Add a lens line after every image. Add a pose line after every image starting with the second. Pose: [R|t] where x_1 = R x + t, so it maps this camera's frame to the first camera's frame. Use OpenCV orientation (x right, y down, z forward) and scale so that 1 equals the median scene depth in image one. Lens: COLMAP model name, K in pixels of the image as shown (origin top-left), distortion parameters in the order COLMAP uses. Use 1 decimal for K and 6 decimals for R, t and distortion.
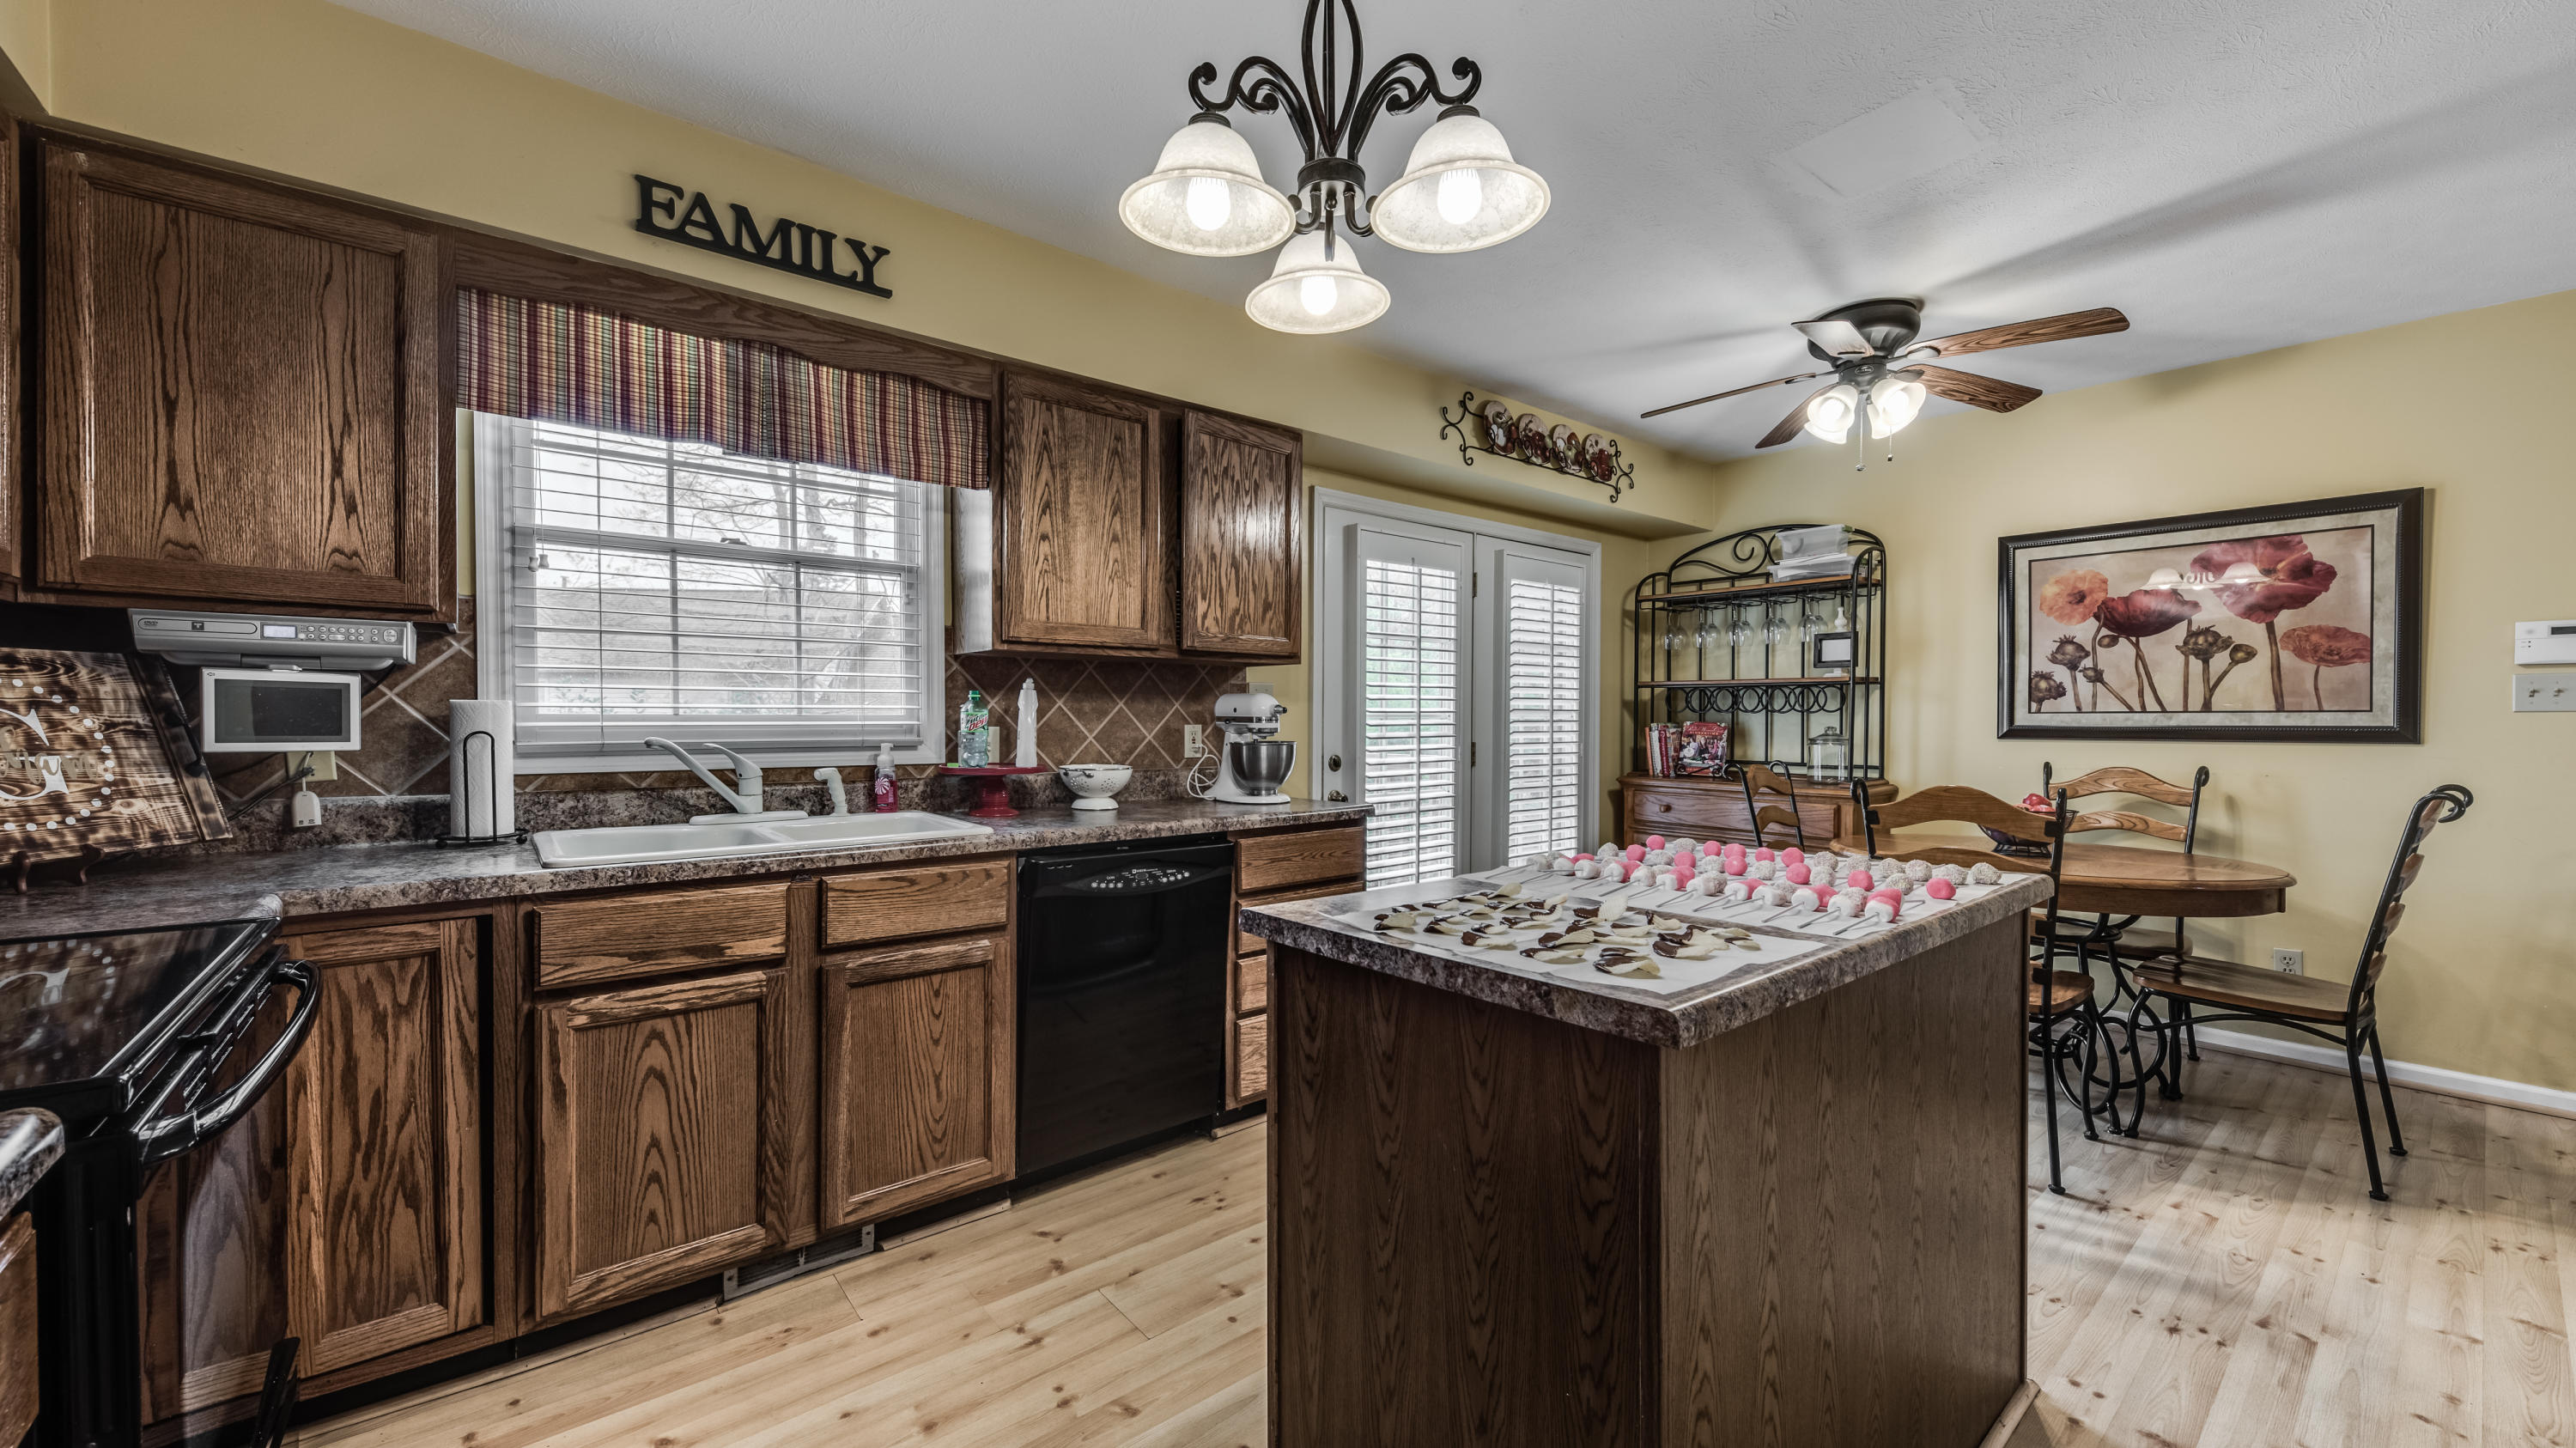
lens RADIAL K [[967.0, 0, 1287.5], [0, 967.0, 725.7], [0, 0, 1]] dist [0.020134, -0.009478]
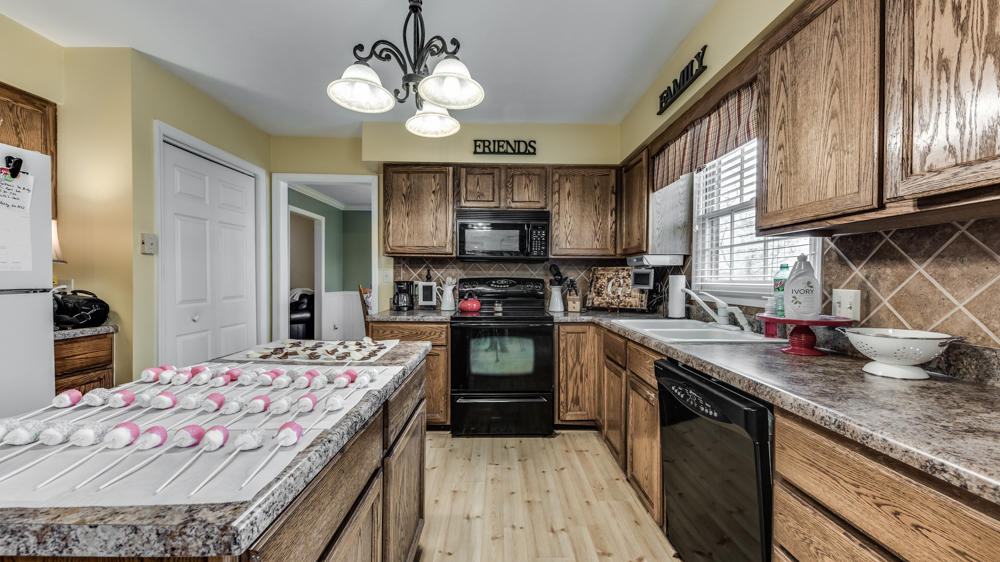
lens RADIAL K [[378.5, 0, 500.0], [0, 378.5, 281.0], [0, 0, 1]] dist [0.018455, -0.008844]
pose [[-0.629770, -0.000777, -0.776782, 0.308031], [-0.015198, 0.999820, 0.011322, -0.007542], [0.776633, 0.018936, -0.629668, 0.792988]]
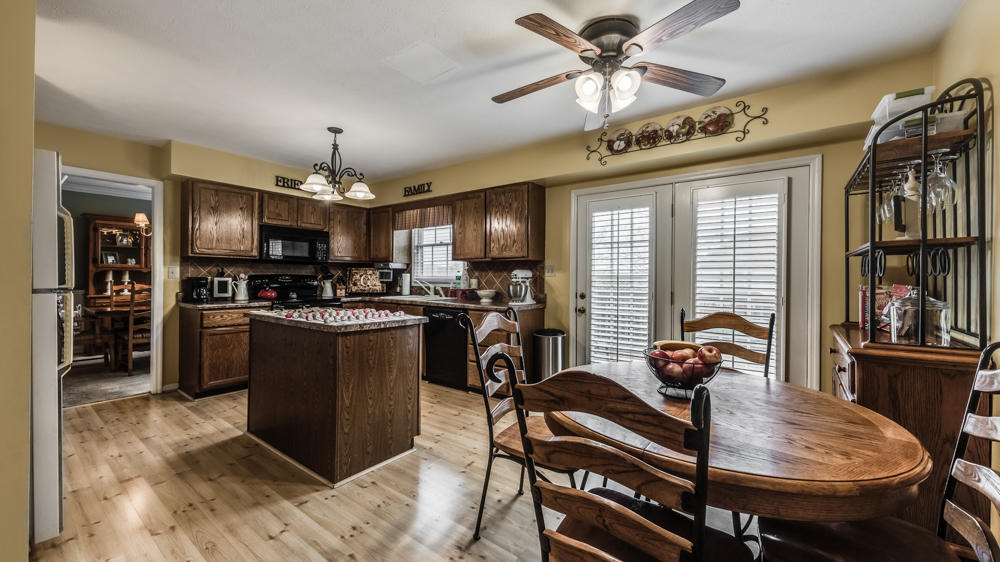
lens RADIAL K [[382.5, 0, 503.6], [0, 382.5, 275.0], [0, 0, 1]] dist [0.017229, 0.000003]
pose [[0.234915, -0.002180, -0.972013, 1.056331], [-0.017016, 0.999835, -0.006355, -0.007592], [0.971867, 0.018033, 0.234839, 0.613137]]
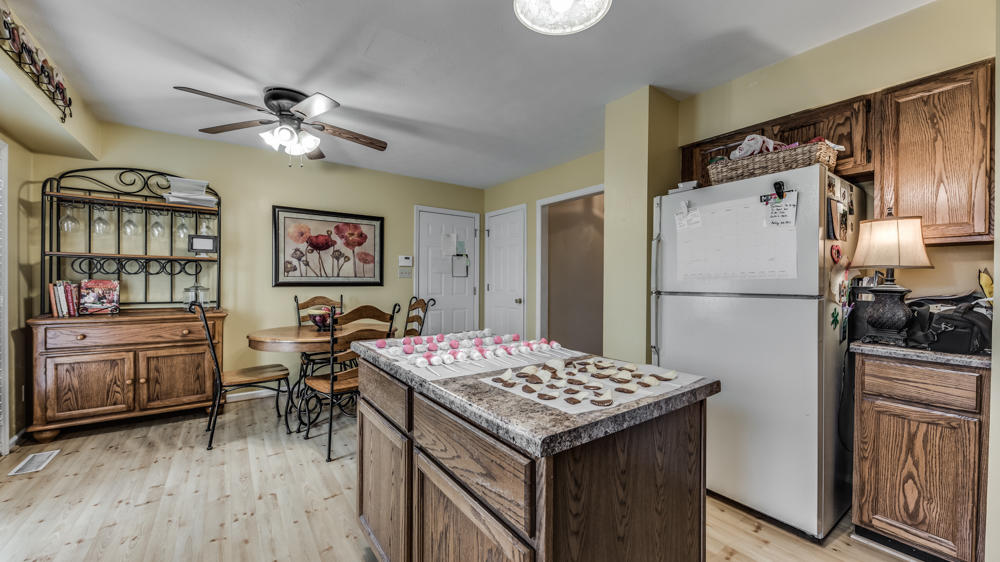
lens RADIAL K [[378.5, 0, 500.0], [0, 378.5, 281.0], [0, 0, 1]] dist [0.018455, -0.008844]
pose [[0.061670, -0.001475, 0.998095, -0.215614], [-0.000004, 0.999999, 0.001478, -0.003652], [-0.998097, -0.000095, 0.061670, 0.419896]]
